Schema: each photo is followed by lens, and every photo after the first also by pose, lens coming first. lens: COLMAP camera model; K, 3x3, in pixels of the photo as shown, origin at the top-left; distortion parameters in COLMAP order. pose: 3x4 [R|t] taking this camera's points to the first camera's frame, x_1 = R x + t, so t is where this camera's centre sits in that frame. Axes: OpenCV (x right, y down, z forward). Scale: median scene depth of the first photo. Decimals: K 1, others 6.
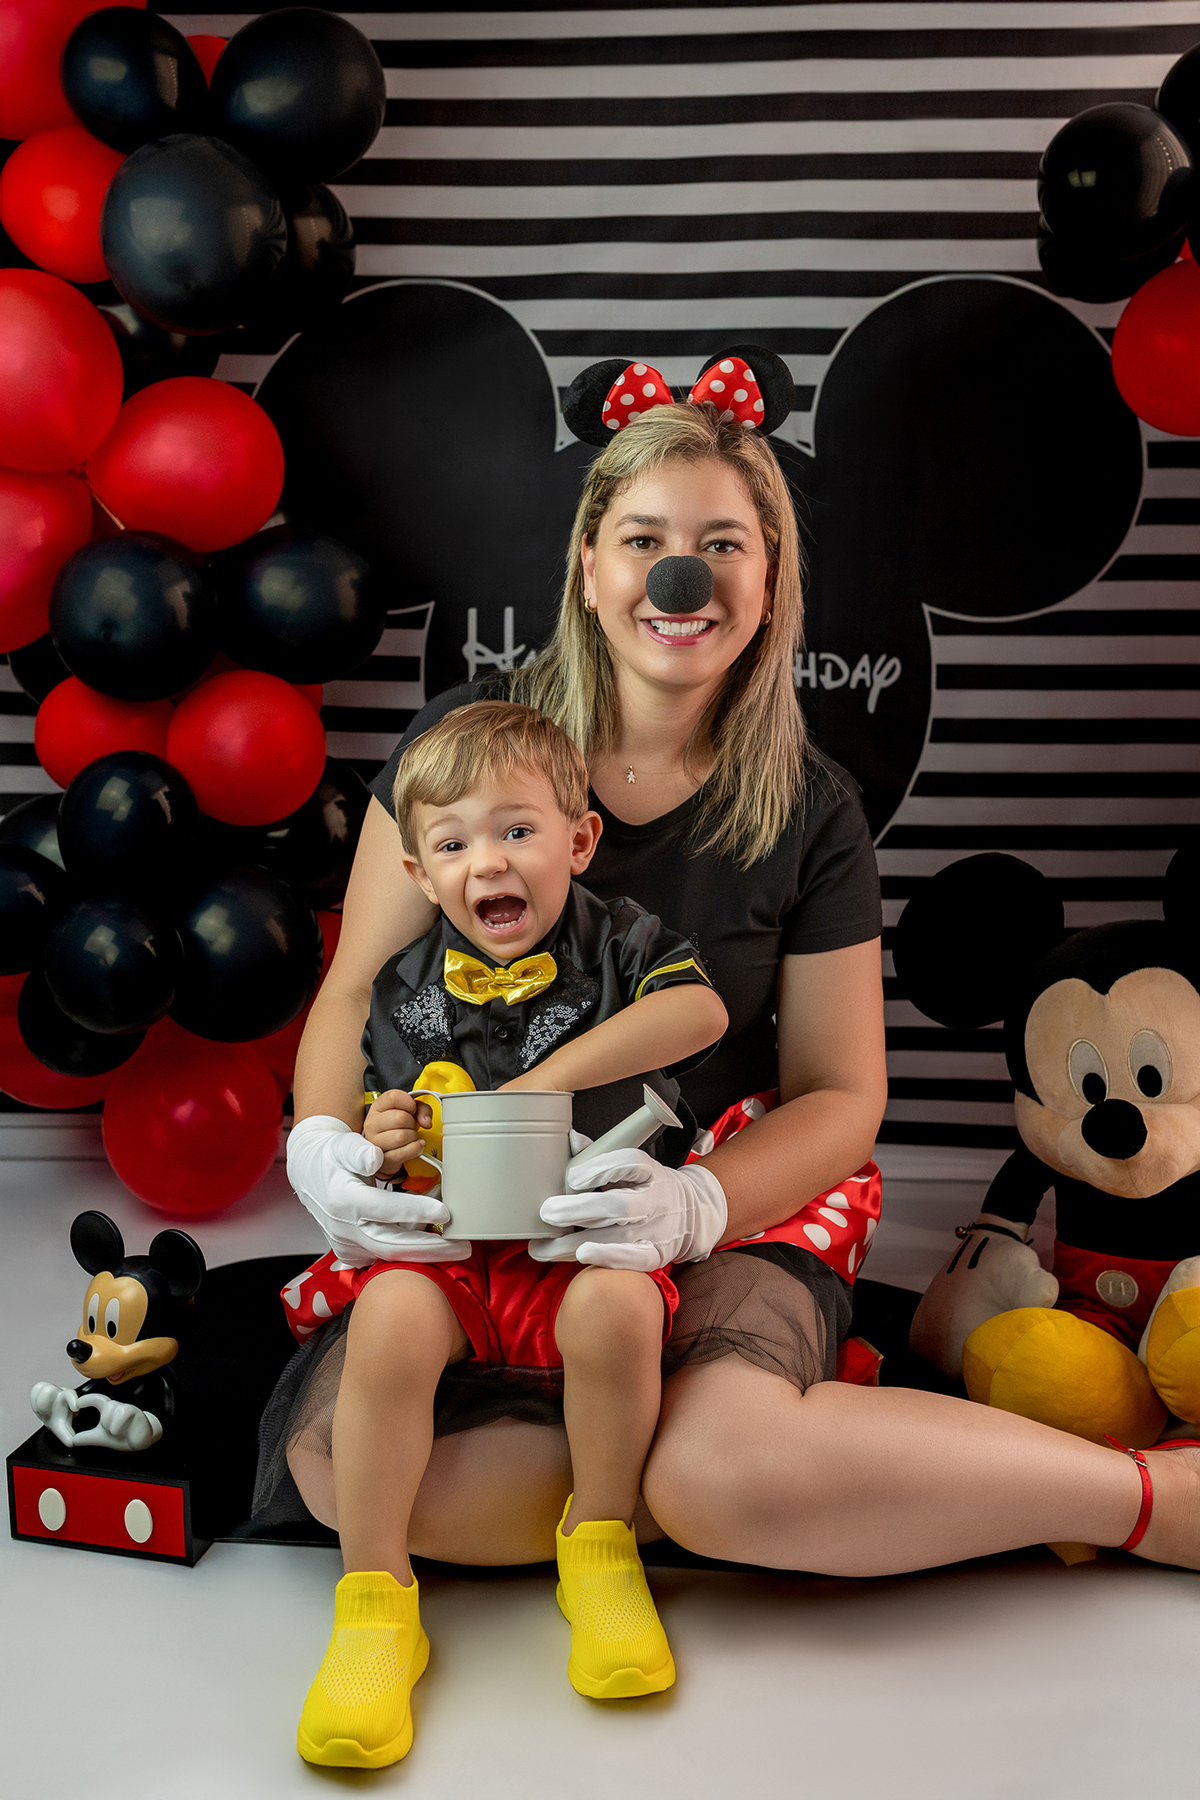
lens RADIAL K [[1834.0, 0, 561.1], [0, 1834.0, 844.8], [0, 0, 1]] dist [0.014536, 0.000000]
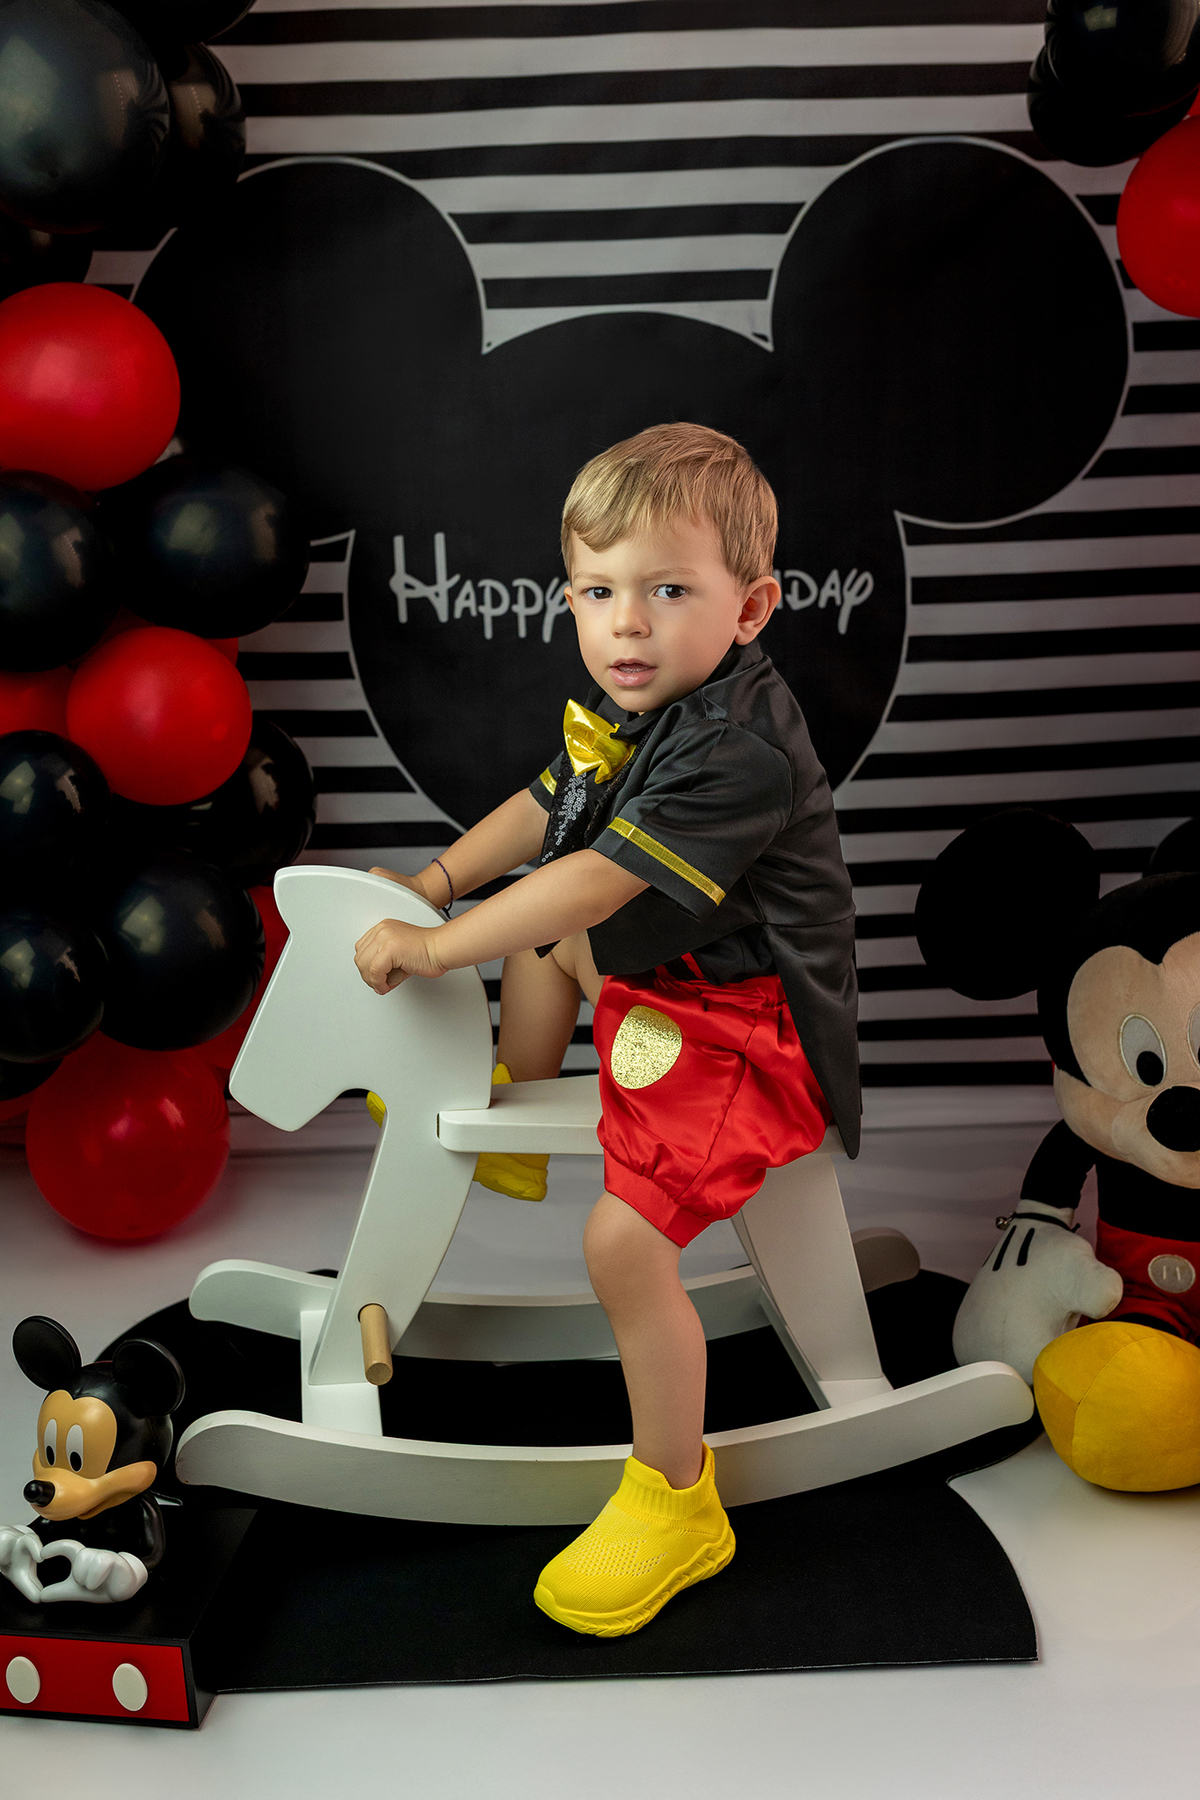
lens RADIAL K [[1771.1, 0, 593.9], [0, 1771.1, 885.5], [0, 0, 1]] dist [0.012442, 0.000000]
pose [[0.994502, -0.059382, 0.086258, -0.039759], [0.050898, 0.993940, 0.097428, -0.040515], [-0.091520, -0.092502, 0.991498, 0.123808]]
